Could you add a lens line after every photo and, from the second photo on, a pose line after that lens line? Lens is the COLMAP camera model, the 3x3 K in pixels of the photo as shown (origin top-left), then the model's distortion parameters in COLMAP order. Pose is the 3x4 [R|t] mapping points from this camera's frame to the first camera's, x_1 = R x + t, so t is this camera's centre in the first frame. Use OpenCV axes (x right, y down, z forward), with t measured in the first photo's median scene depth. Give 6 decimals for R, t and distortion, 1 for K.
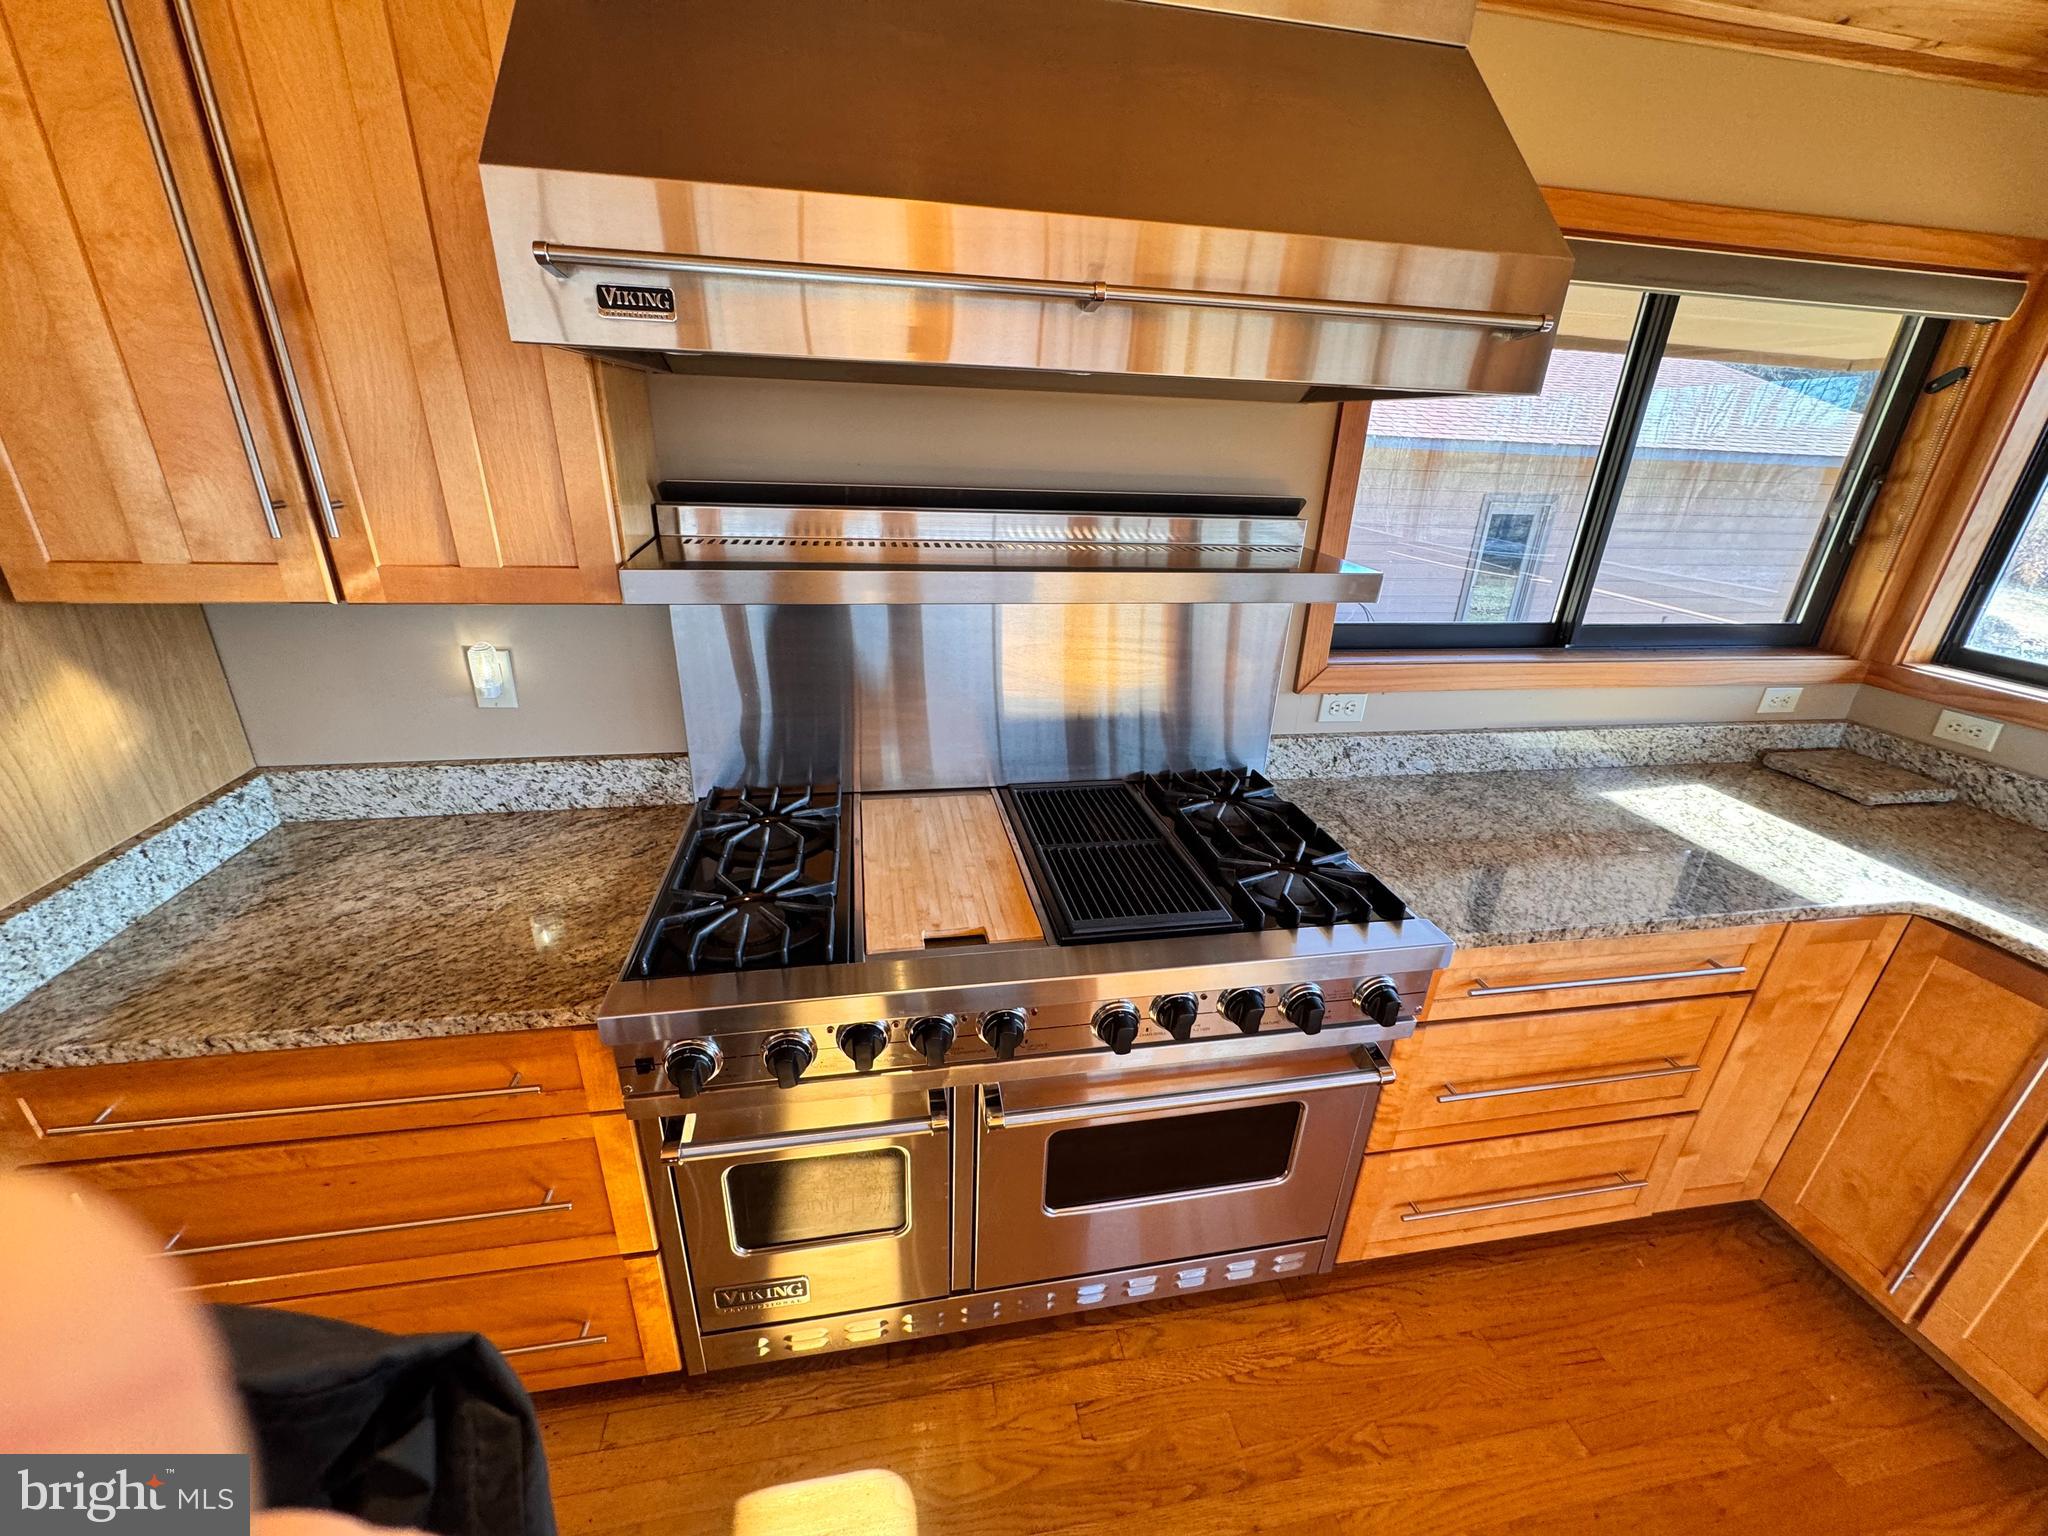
lens RADIAL K [[816.0, 0, 1024.0], [0, 816.0, 768.0], [0, 0, 1]] dist [-0.002423, -0.000075]
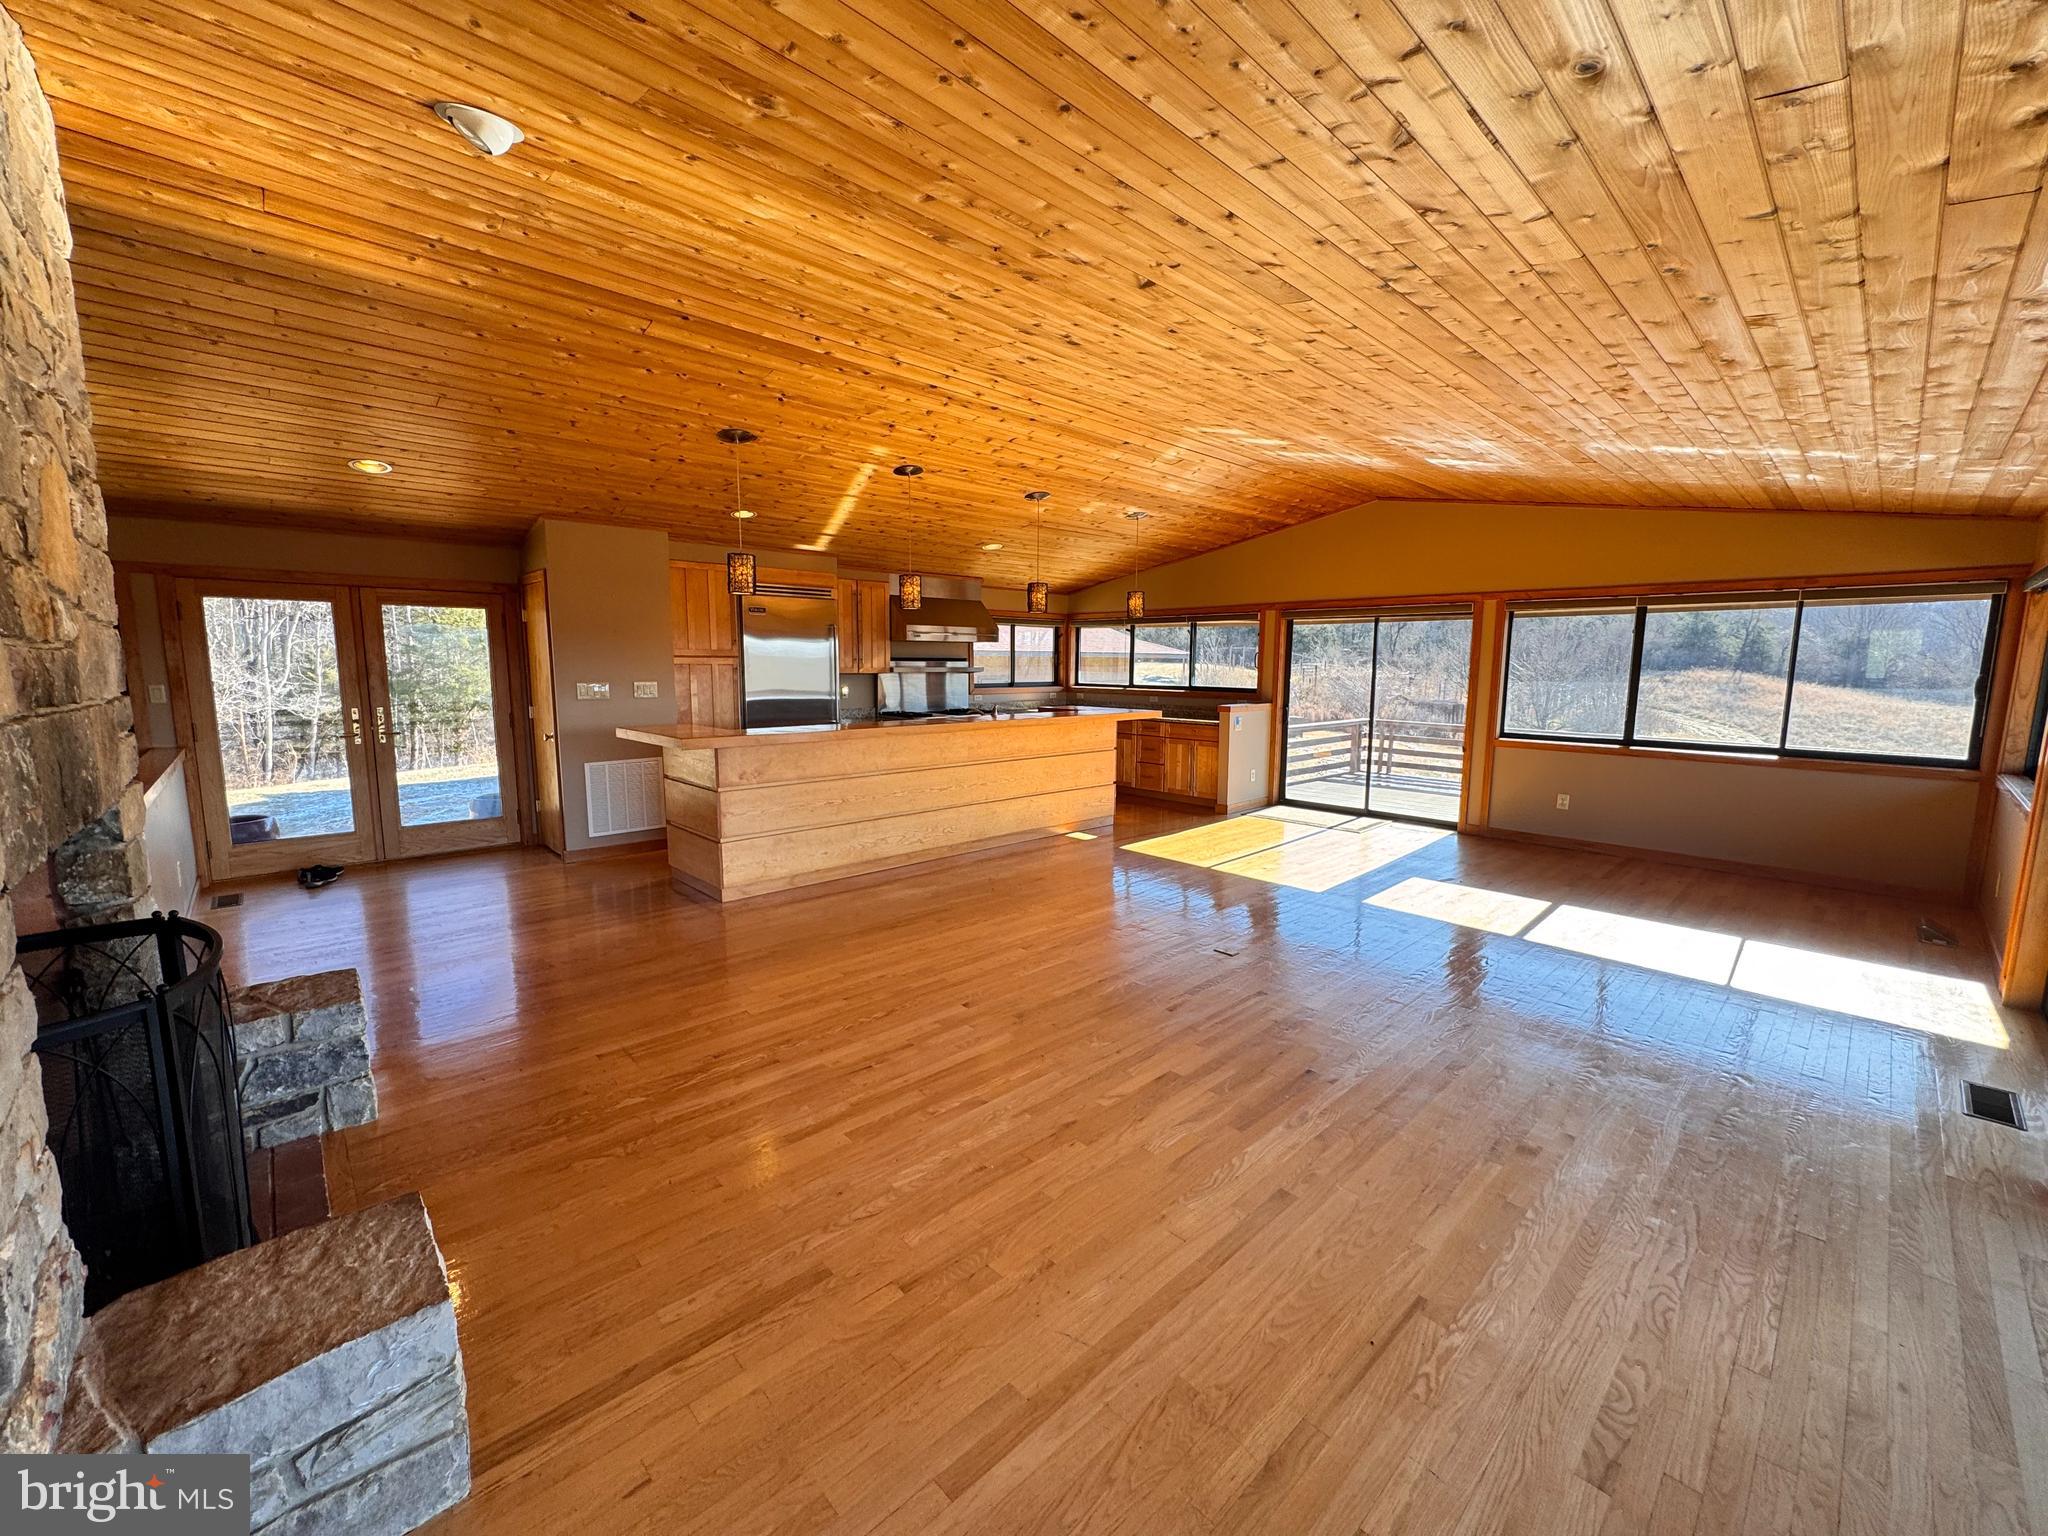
lens RADIAL K [[816.0, 0, 1024.0], [0, 816.0, 768.0], [0, 0, 1]] dist [-0.002423, -0.000075]
pose [[0.841411, -0.106348, 0.529829, -2.059701], [0.236001, 0.954321, -0.183236, 1.295805], [-0.486140, 0.279217, 0.828074, -3.149188]]
